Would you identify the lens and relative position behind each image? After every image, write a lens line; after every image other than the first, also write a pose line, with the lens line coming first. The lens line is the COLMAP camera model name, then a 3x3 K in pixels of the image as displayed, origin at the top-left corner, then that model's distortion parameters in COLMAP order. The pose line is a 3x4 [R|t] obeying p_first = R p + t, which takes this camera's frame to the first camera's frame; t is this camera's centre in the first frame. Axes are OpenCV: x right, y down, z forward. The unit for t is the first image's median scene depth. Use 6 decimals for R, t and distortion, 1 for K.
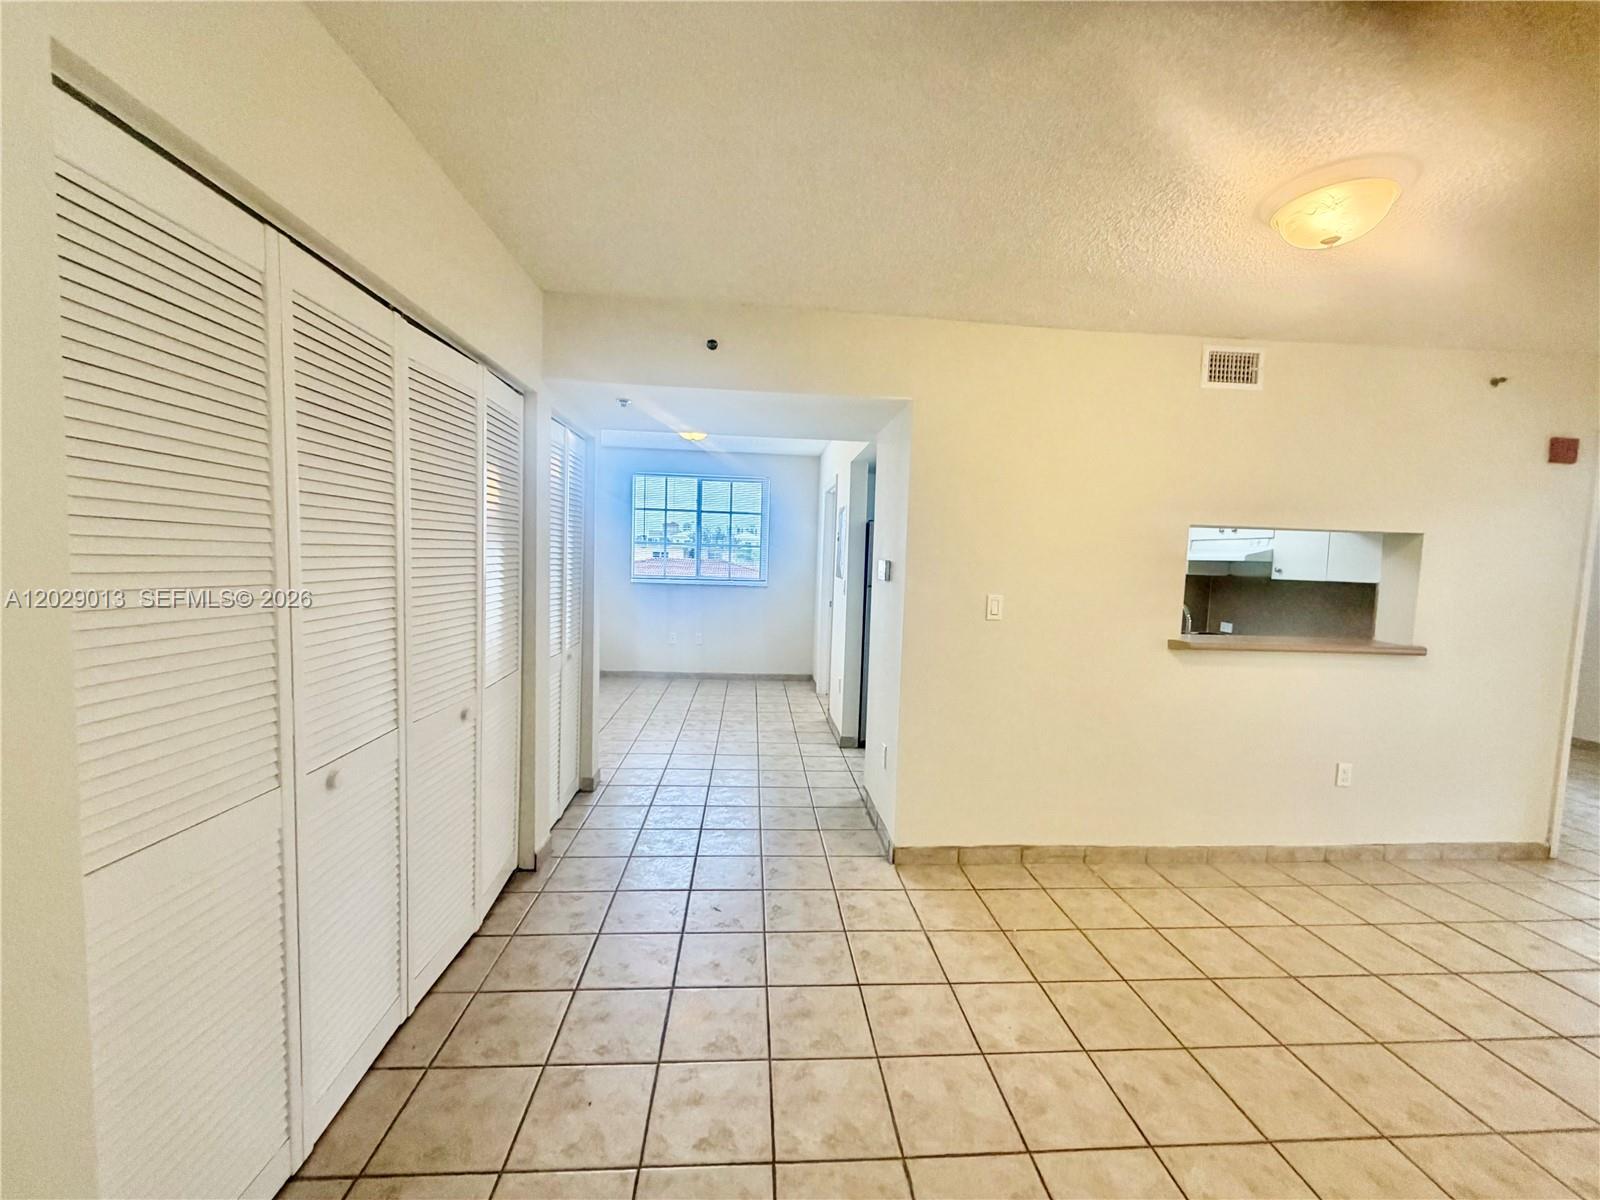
lens RADIAL K [[638.5, 0, 813.8], [0, 638.5, 594.5], [0, 0, 1]] dist [0.003516, 0.000178]
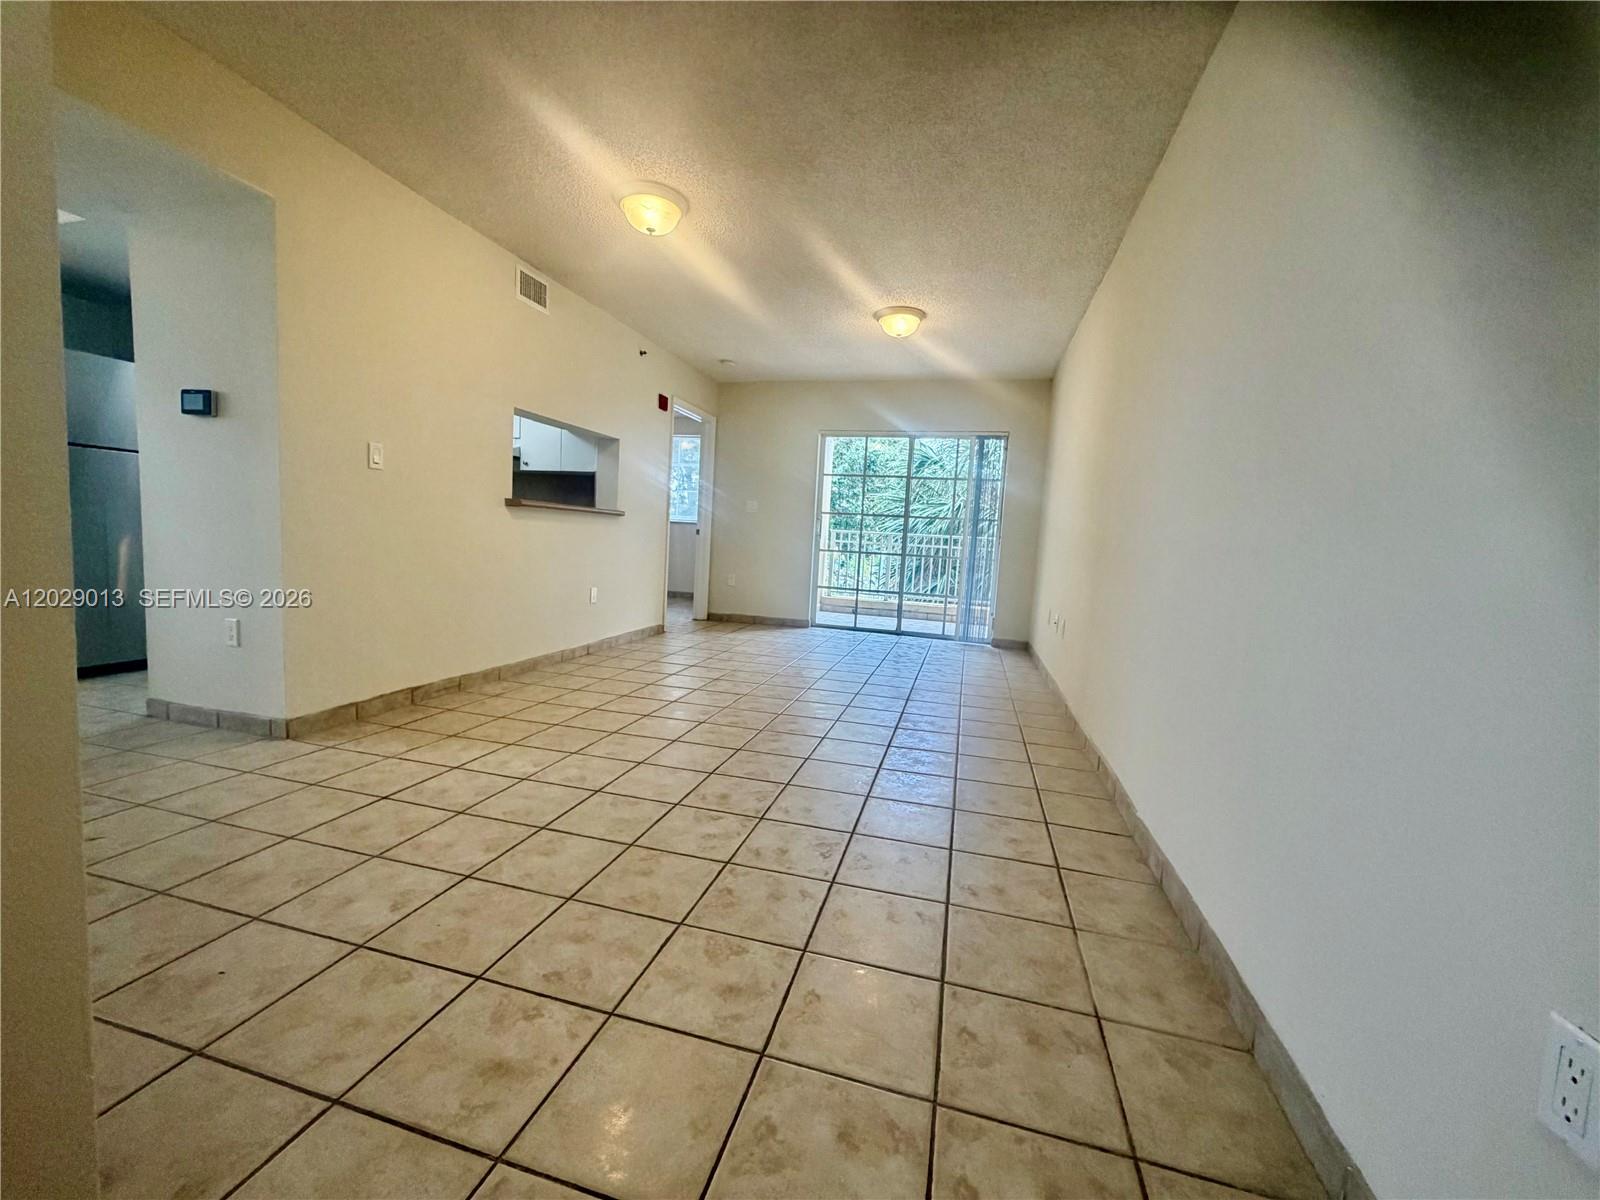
lens RADIAL K [[638.5, 0, 793.6], [0, 638.5, 585.2], [0, 0, 1]] dist [0.003516, 0.000178]
pose [[0.340609, -0.084523, 0.936398, -0.243213], [0.019337, 0.996370, 0.082903, 0.082493], [-0.940006, -0.010131, 0.341007, 0.025037]]
